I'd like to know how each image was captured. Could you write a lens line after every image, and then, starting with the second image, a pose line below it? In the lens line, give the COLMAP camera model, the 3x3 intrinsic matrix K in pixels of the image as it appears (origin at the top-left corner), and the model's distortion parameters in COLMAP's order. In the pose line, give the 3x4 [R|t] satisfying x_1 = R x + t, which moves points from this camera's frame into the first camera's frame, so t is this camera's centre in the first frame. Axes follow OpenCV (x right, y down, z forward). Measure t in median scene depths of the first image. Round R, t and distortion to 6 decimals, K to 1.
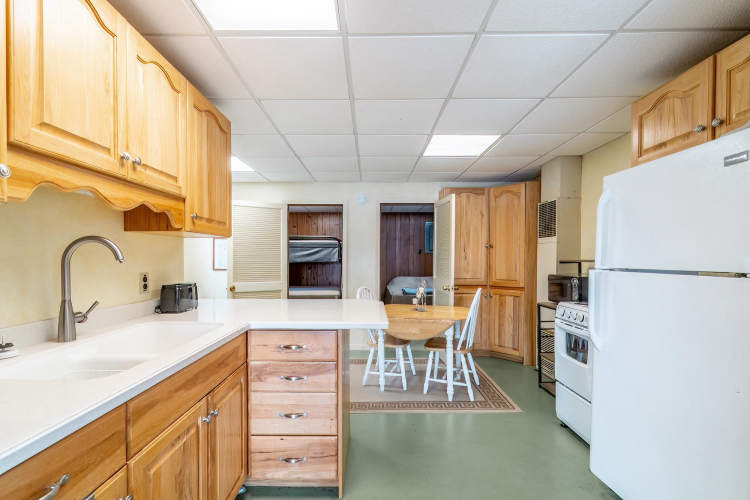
lens RADIAL K [[338.1, 0, 365.1], [0, 338.1, 263.8], [0, 0, 1]] dist [-0.004141, 0.001296]
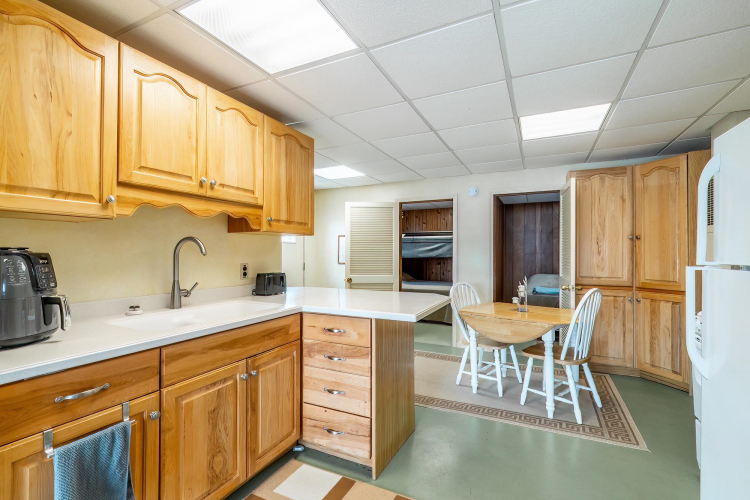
lens RADIAL K [[338.1, 0, 374.3], [0, 338.1, 250.6], [0, 0, 1]] dist [-0.004141, 0.001296]
pose [[0.899741, -0.005780, -0.436385, 0.364263], [-0.006302, 0.999636, -0.026234, 0.006643], [0.436378, 0.026354, 0.899378, 0.028817]]
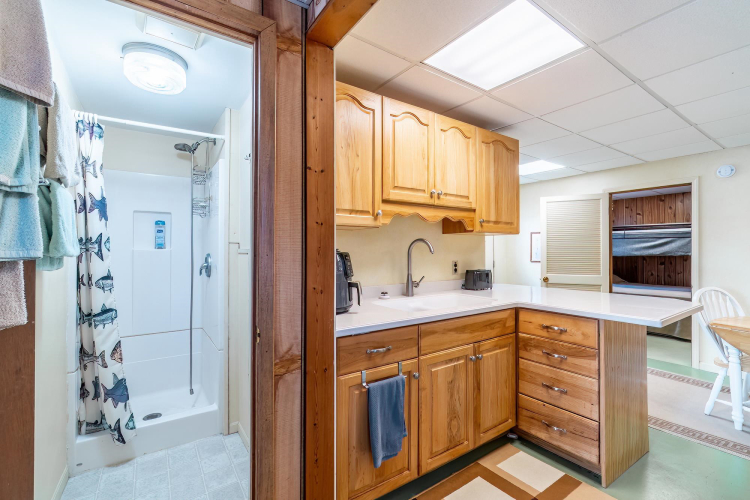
lens RADIAL K [[338.1, 0, 367.3], [0, 338.1, 247.8], [0, 0, 1]] dist [-0.004141, 0.001296]
pose [[0.574042, -0.010322, -0.818761, 0.331368], [-0.012302, 0.999699, -0.021228, 0.004992], [0.818734, 0.022258, 0.573742, -0.168964]]
